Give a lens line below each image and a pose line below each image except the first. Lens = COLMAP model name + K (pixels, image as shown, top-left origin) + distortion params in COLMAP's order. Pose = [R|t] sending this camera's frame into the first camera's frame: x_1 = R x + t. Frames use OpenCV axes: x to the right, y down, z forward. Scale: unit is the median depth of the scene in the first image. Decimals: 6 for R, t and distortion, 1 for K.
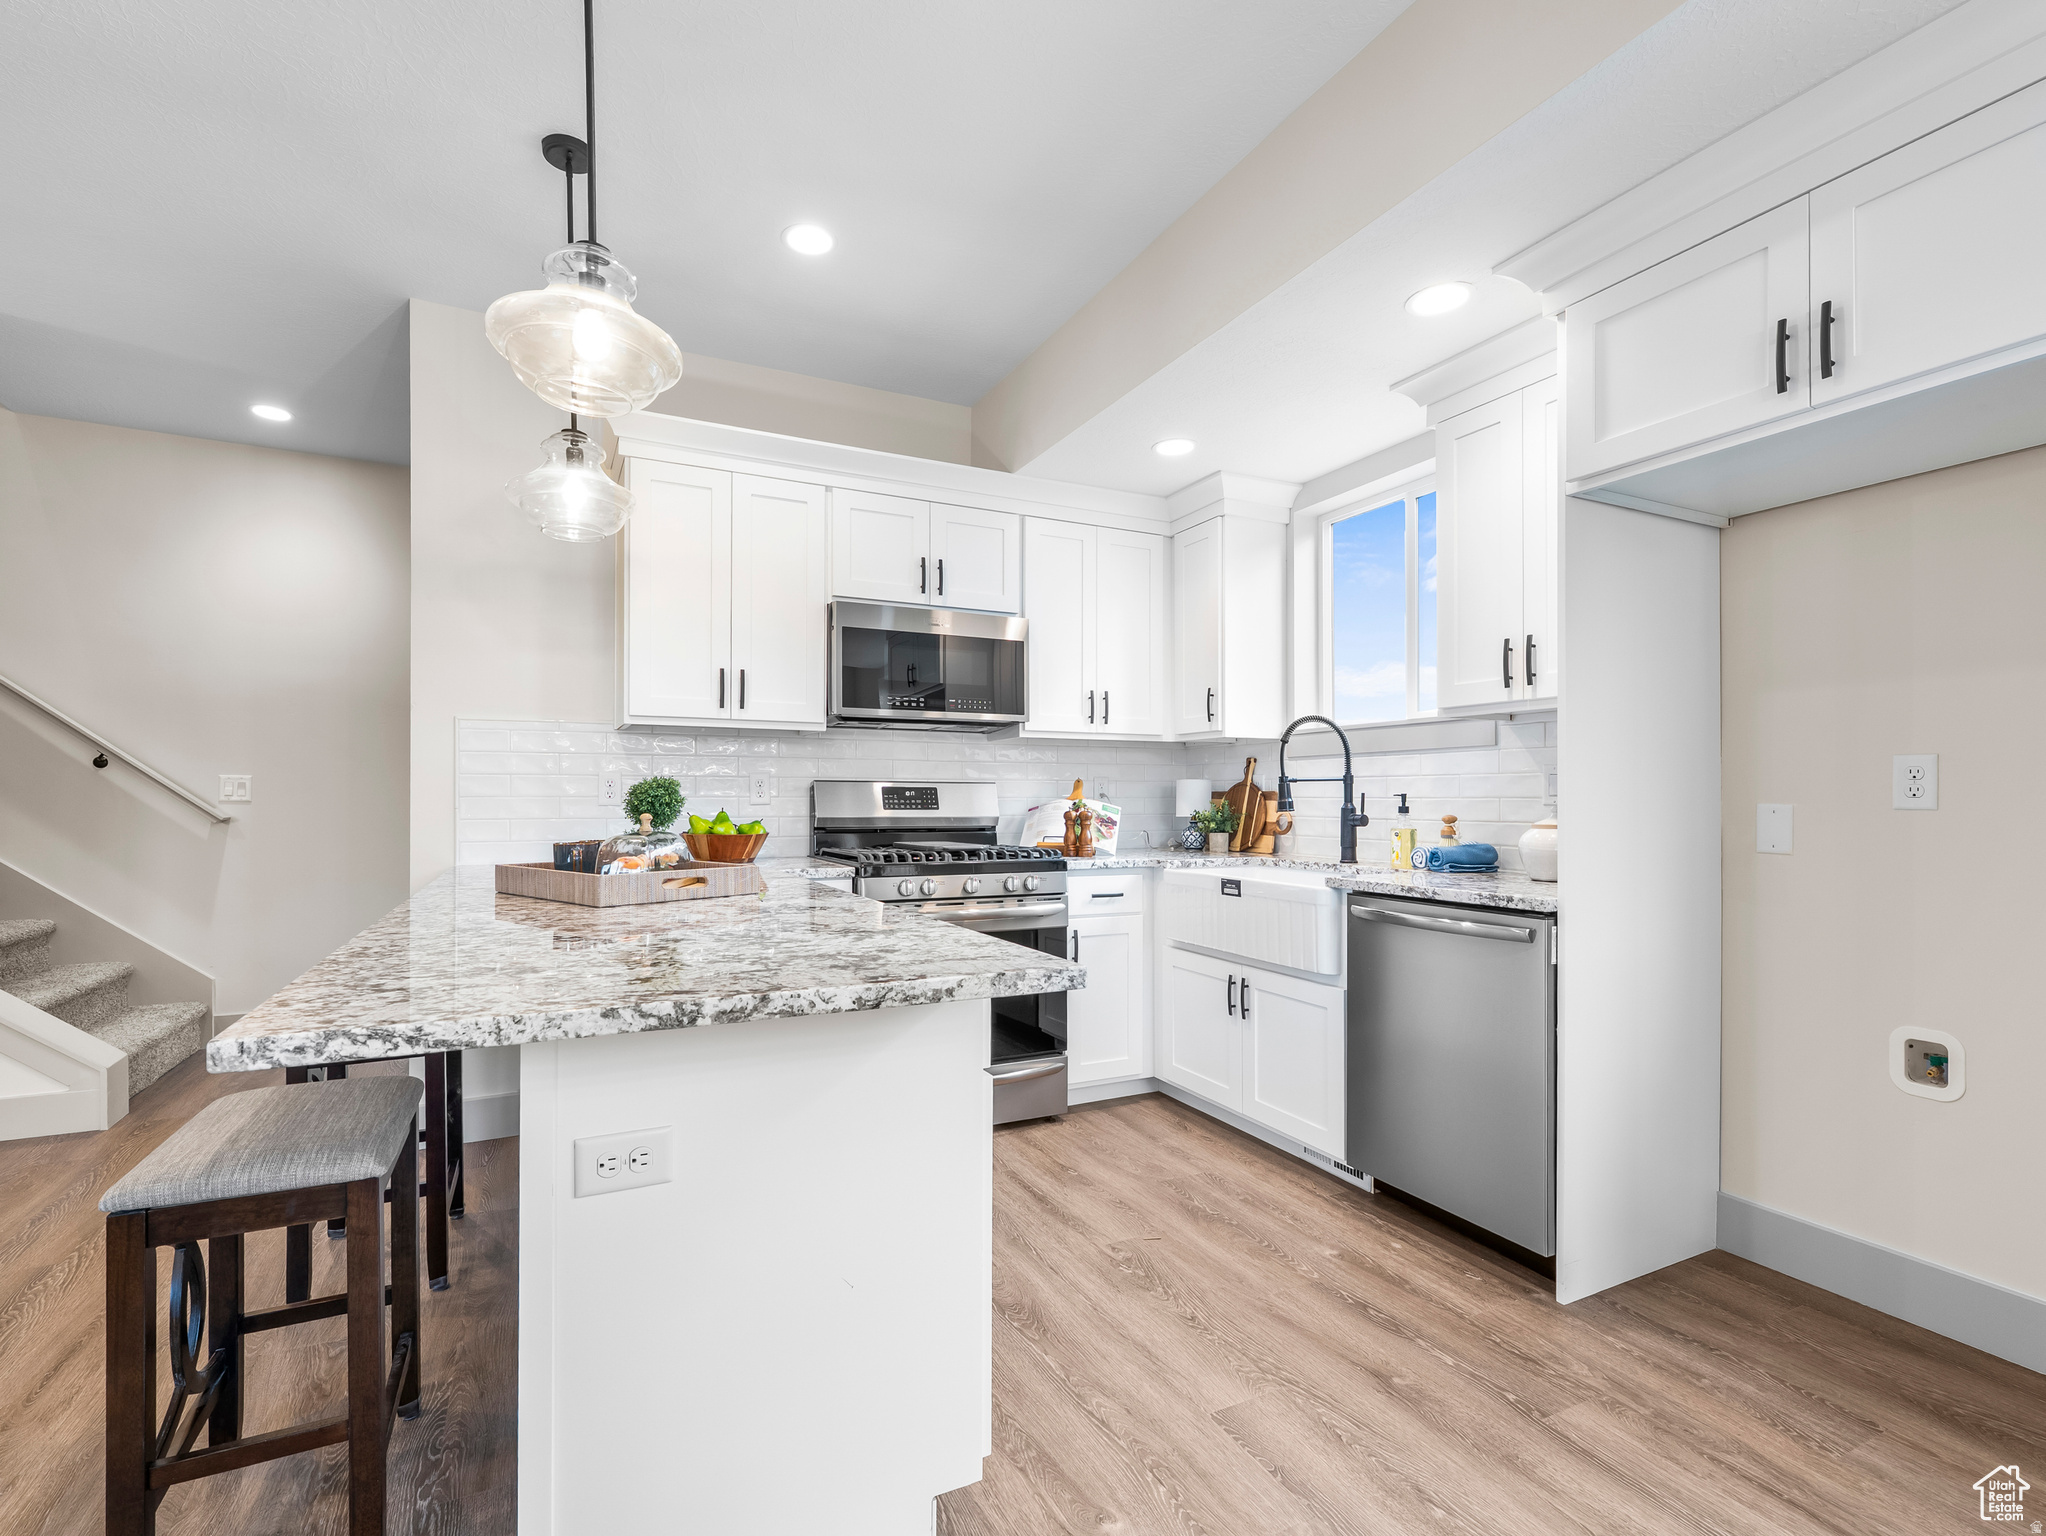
lens RADIAL K [[943.9, 0, 1012.8], [0, 943.9, 798.8], [0, 0, 1]] dist [-0.001784, 0.000223]
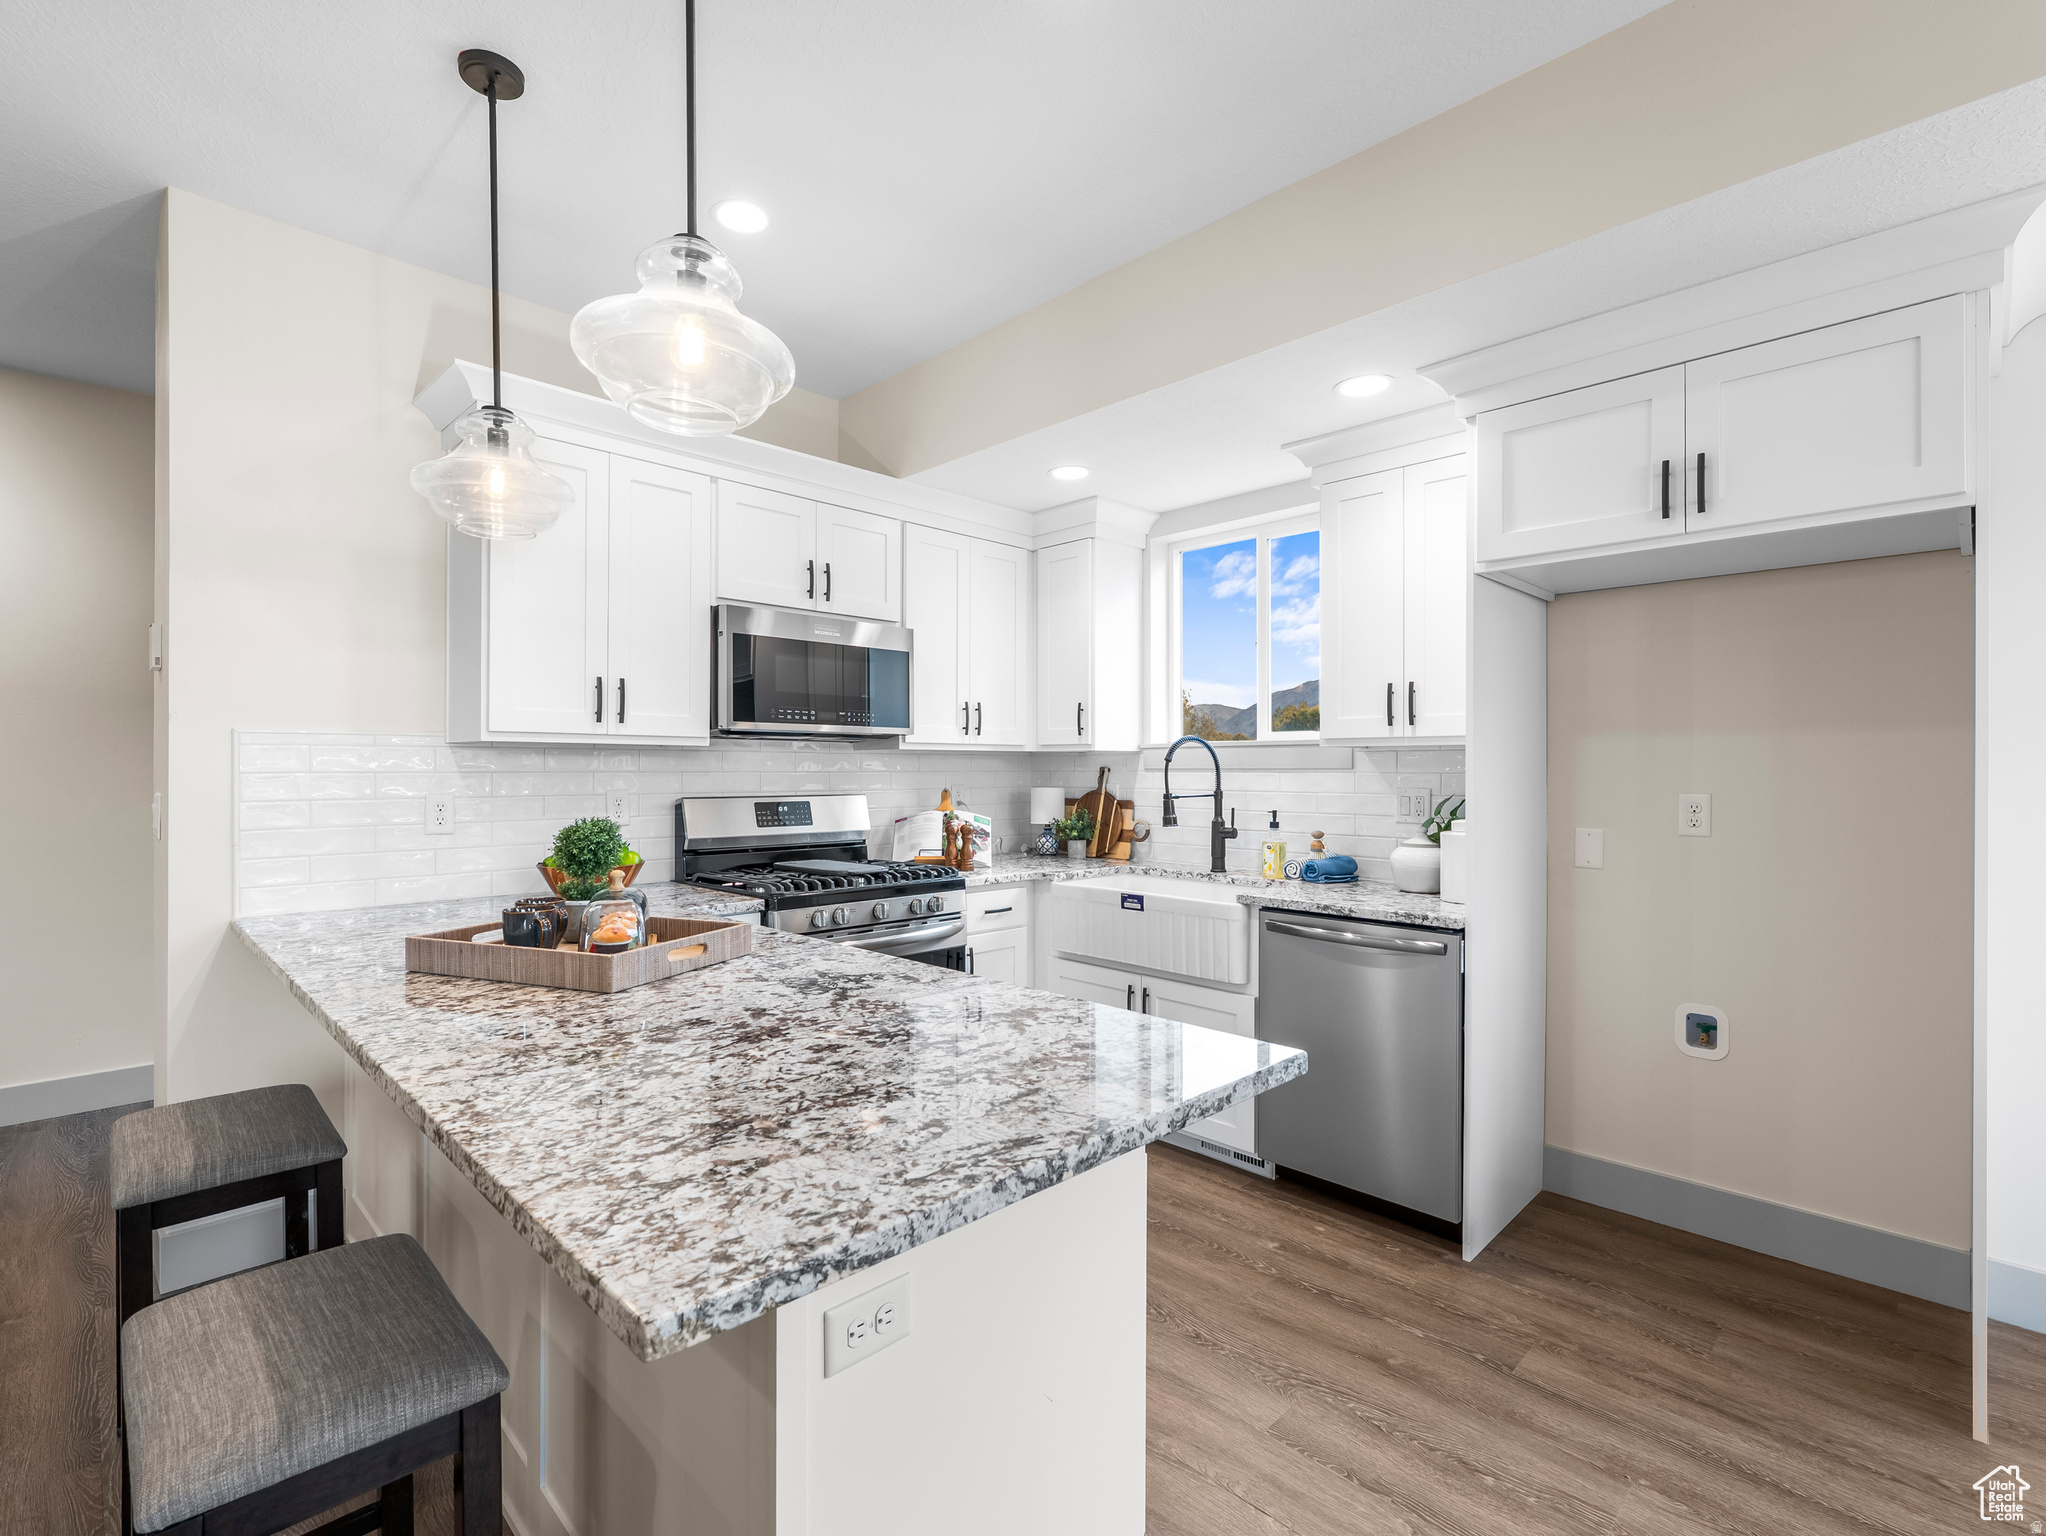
lens RADIAL K [[943.2, 0, 1022.5], [0, 943.2, 772.3], [0, 0, 1]] dist [-0.003248, -0.001442]
pose [[0.947455, -0.000988, 0.319887, -0.294552], [0.000196, 0.999997, 0.002507, -0.071065], [-0.319888, -0.002313, 0.947452, 0.063242]]
